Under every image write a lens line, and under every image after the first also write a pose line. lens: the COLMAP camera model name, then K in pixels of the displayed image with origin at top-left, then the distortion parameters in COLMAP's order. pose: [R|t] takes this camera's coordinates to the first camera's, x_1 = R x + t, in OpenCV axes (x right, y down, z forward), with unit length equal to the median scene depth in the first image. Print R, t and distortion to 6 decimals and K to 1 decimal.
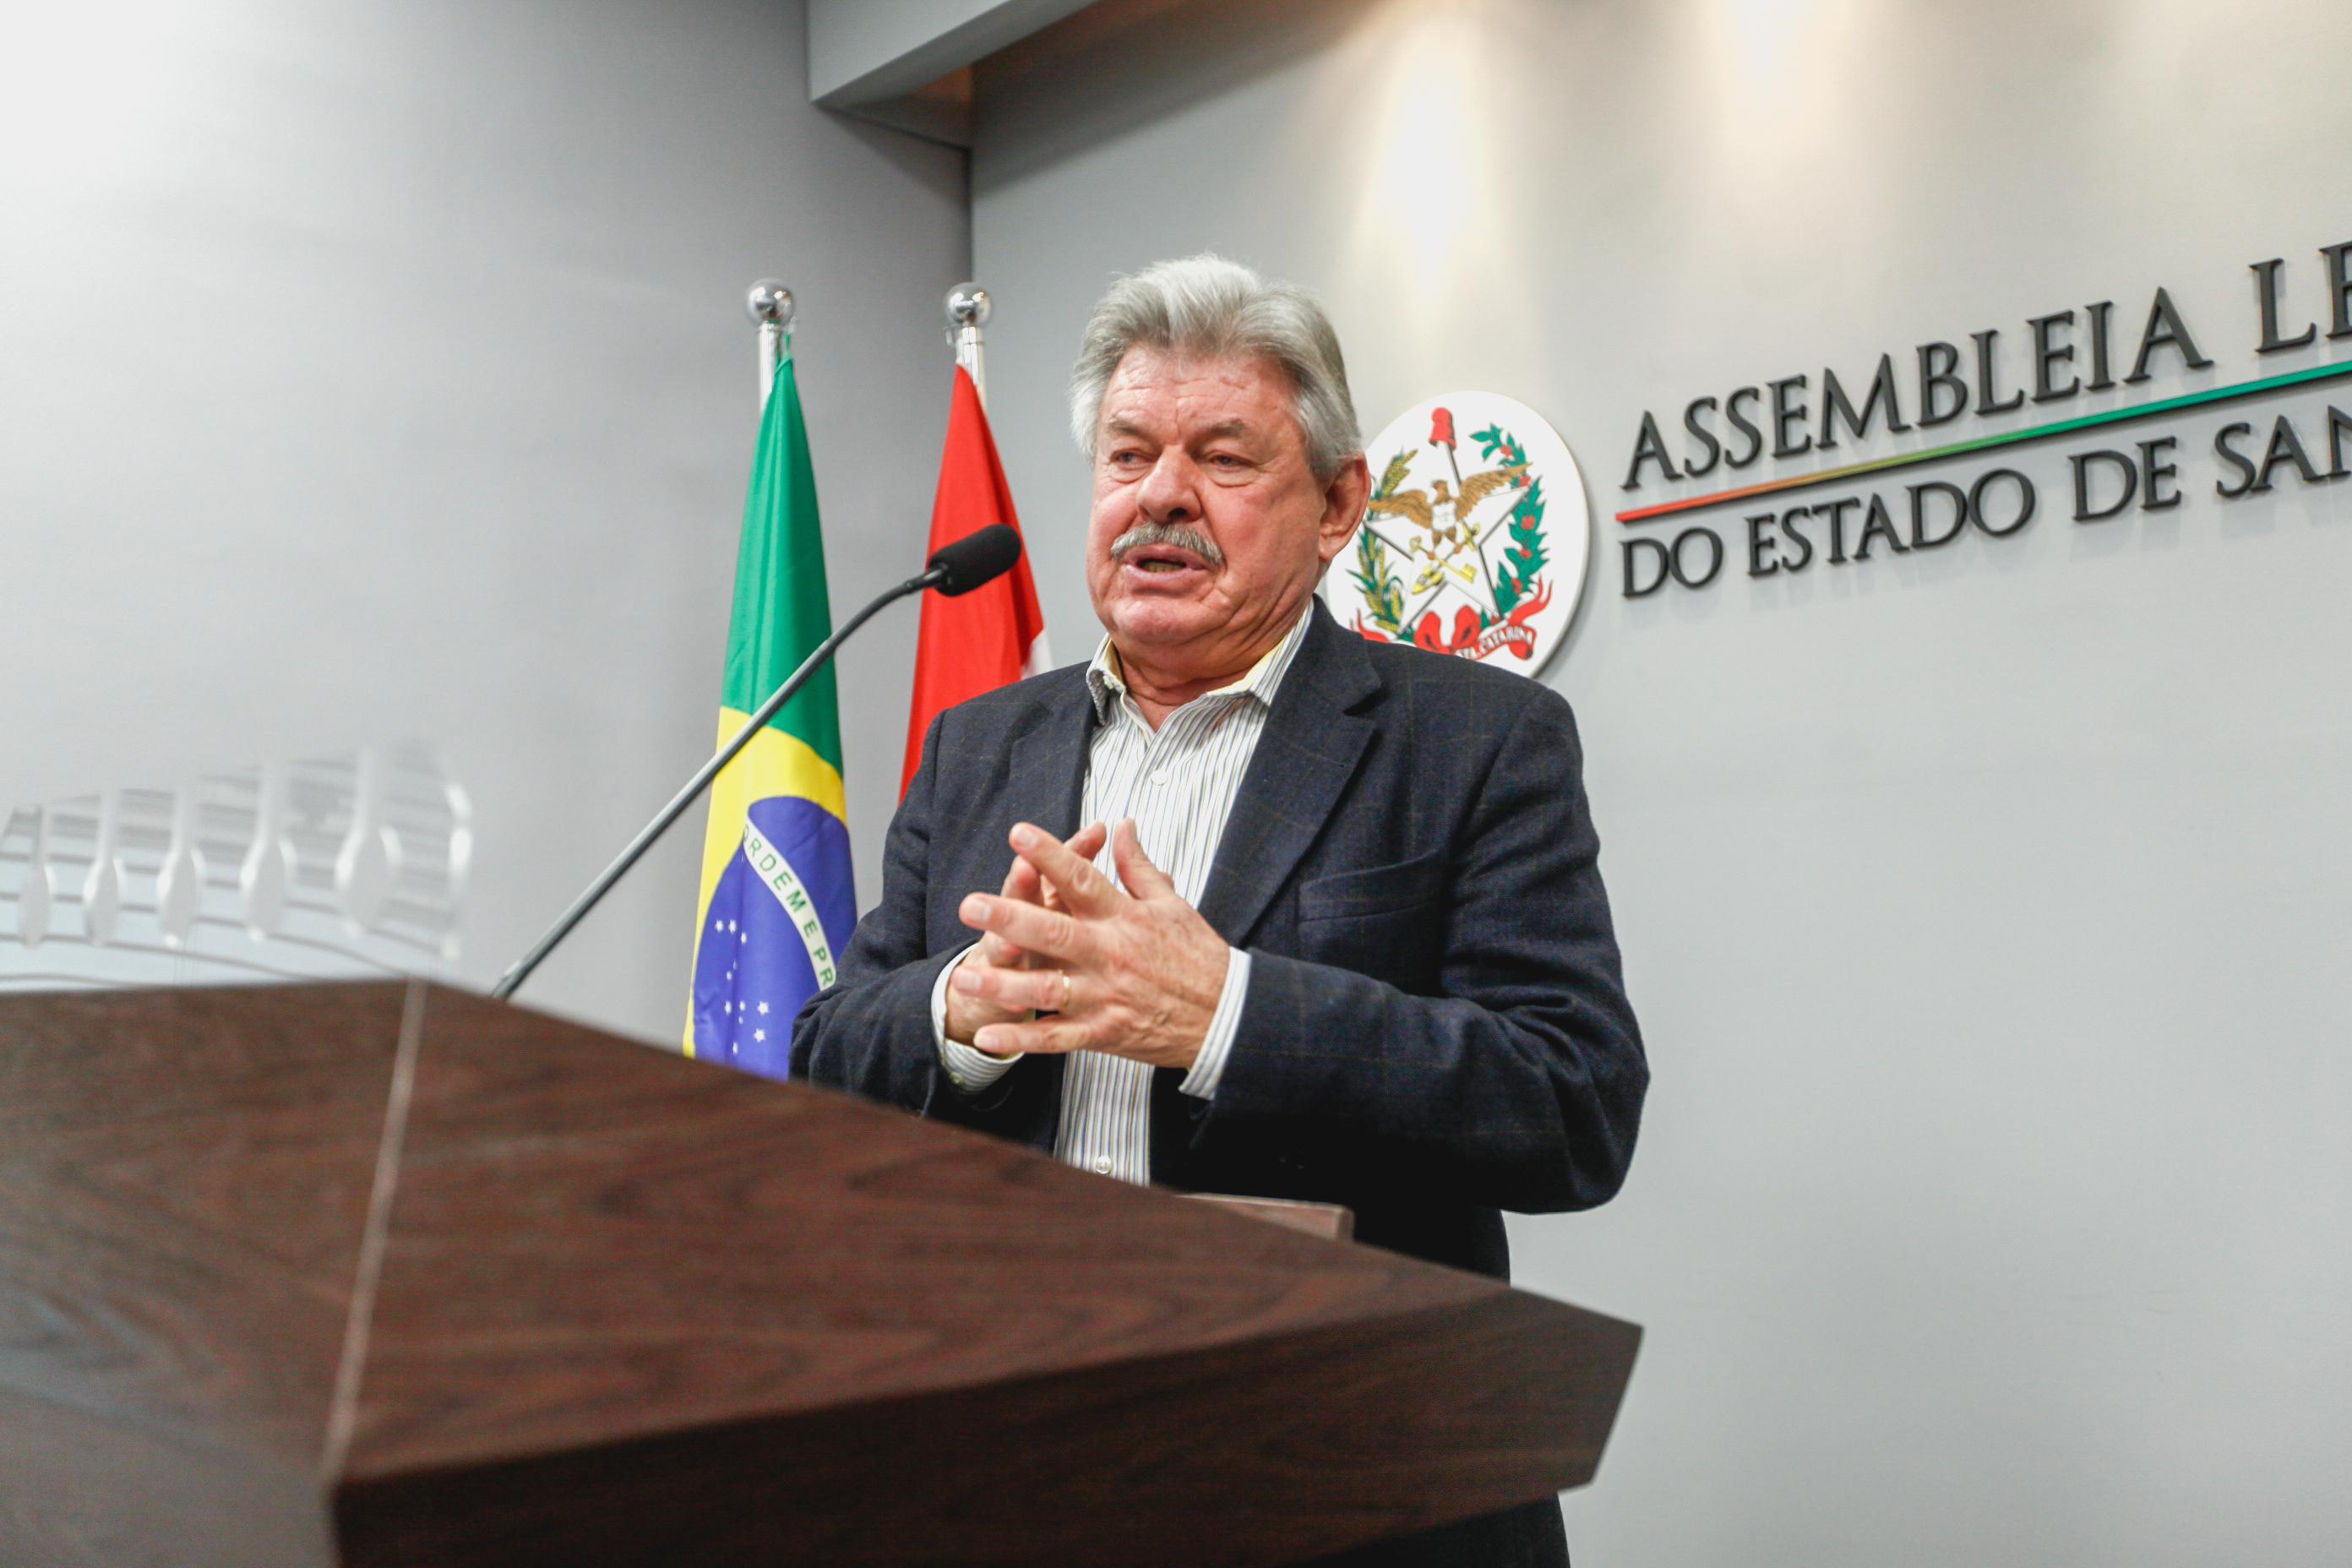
lens RADIAL K [[2263.0, 0, 1168.2], [0, 2263.0, 782.0], [0, 0, 1]] dist [0.007557, 0.126571]
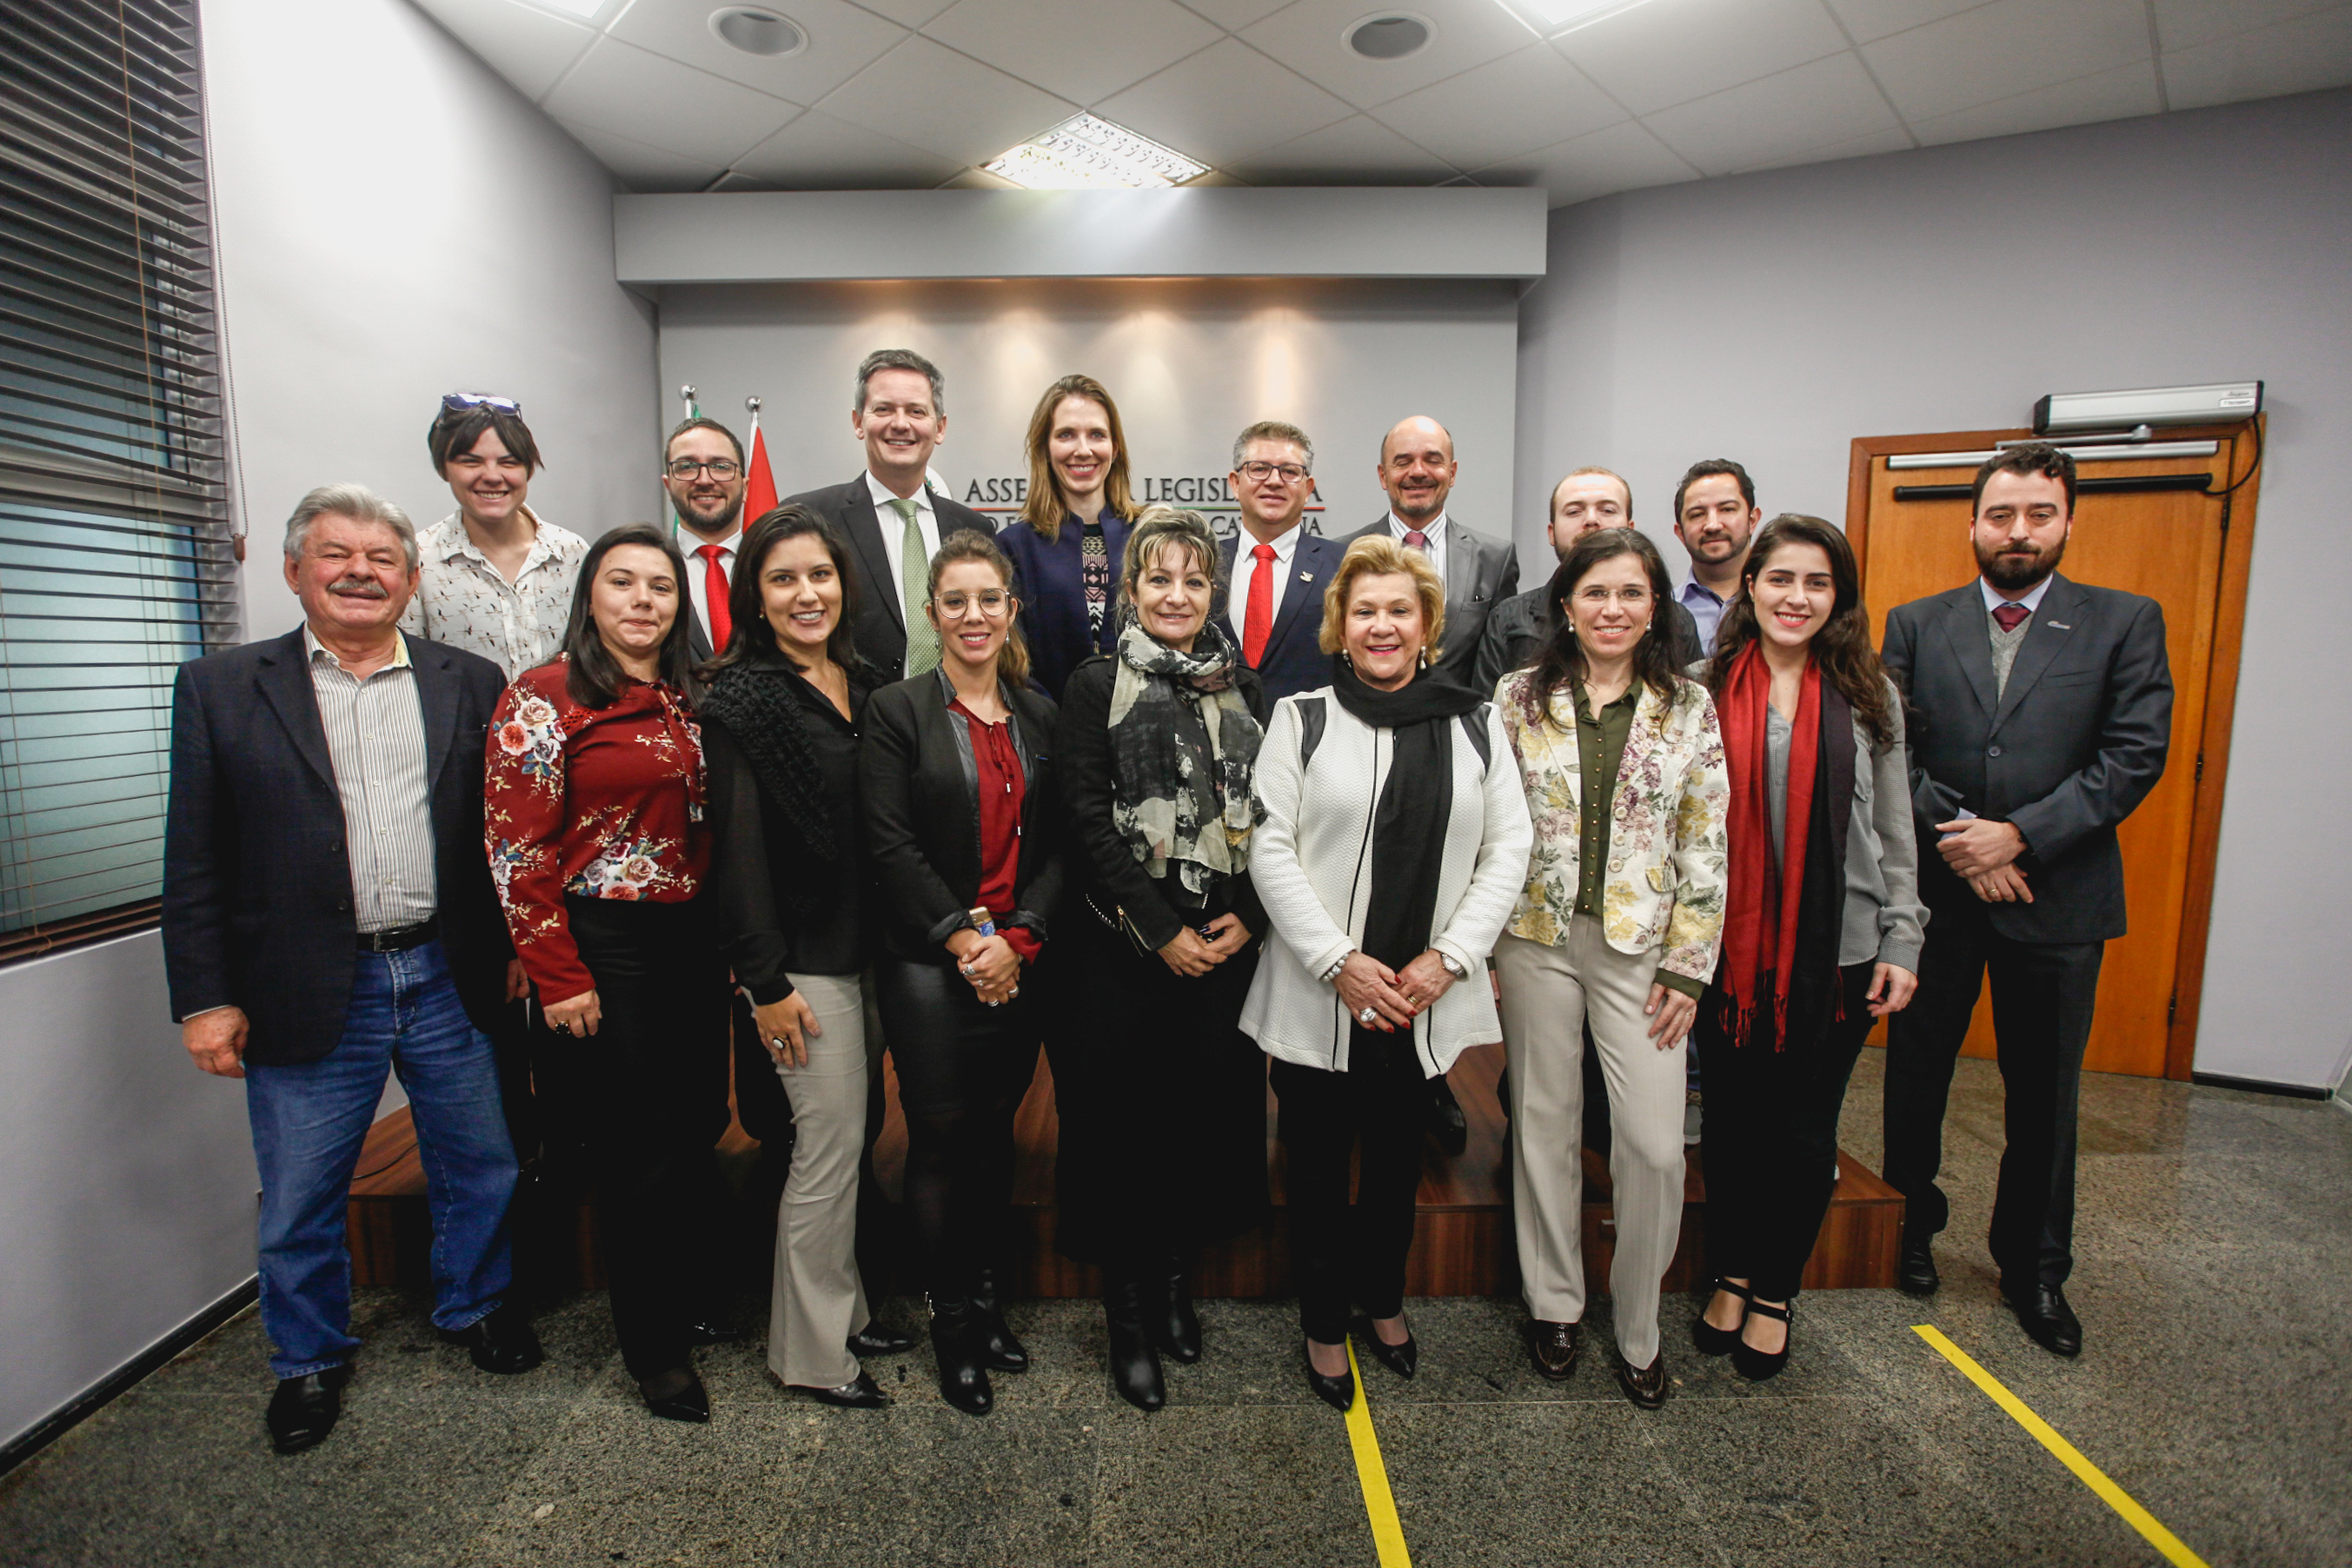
lens RADIAL K [[1110.4, 0, 1176.0], [0, 1110.4, 784.0], [0, 0, 1]] dist [-0.058478, 0.018024]
pose [[0.704003, -0.065148, 0.707203, -0.769832], [-0.085426, 0.980786, 0.175390, -0.031775], [-0.705041, -0.183888, 0.684910, -0.420028]]
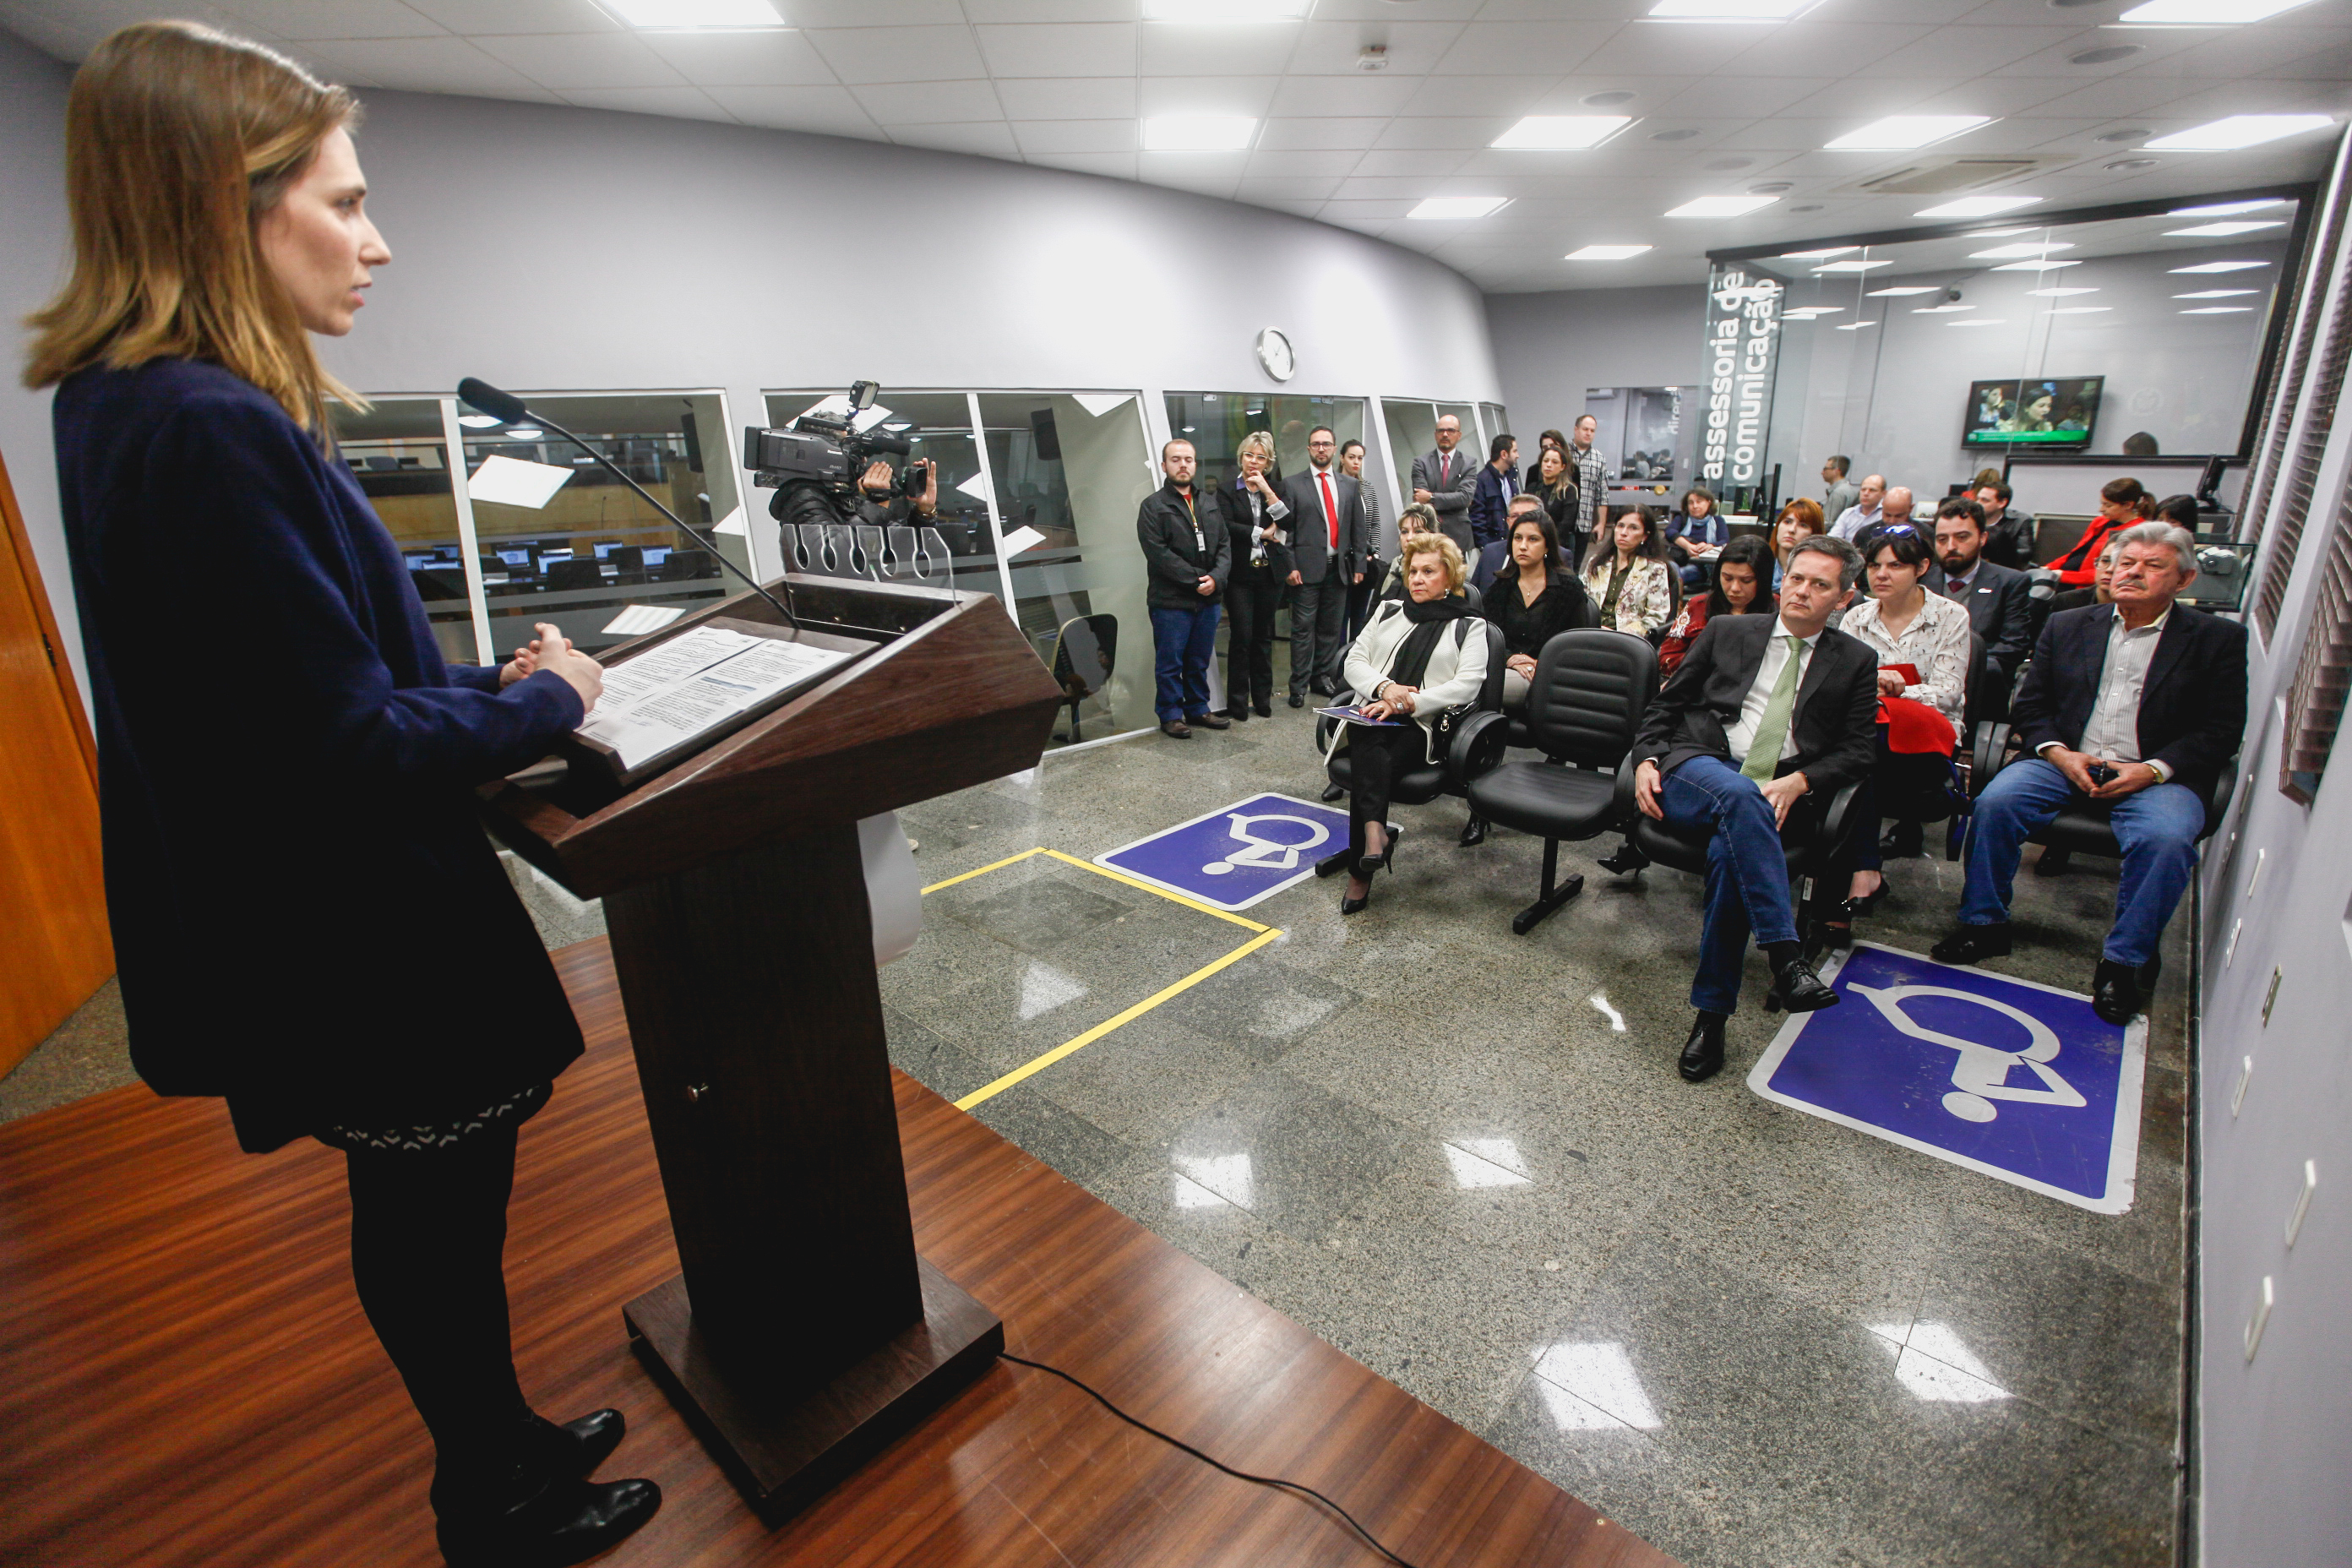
lens RADIAL K [[1080.4, 0, 1178.4], [0, 1080.4, 782.9], [0, 0, 1]] dist [-0.048259, 0.016709]
pose [[-0.998445, 0.048878, -0.026822, -0.304372], [0.042417, 0.978154, 0.203510, 0.024386], [0.036184, 0.202056, -0.978705, 0.969832]]
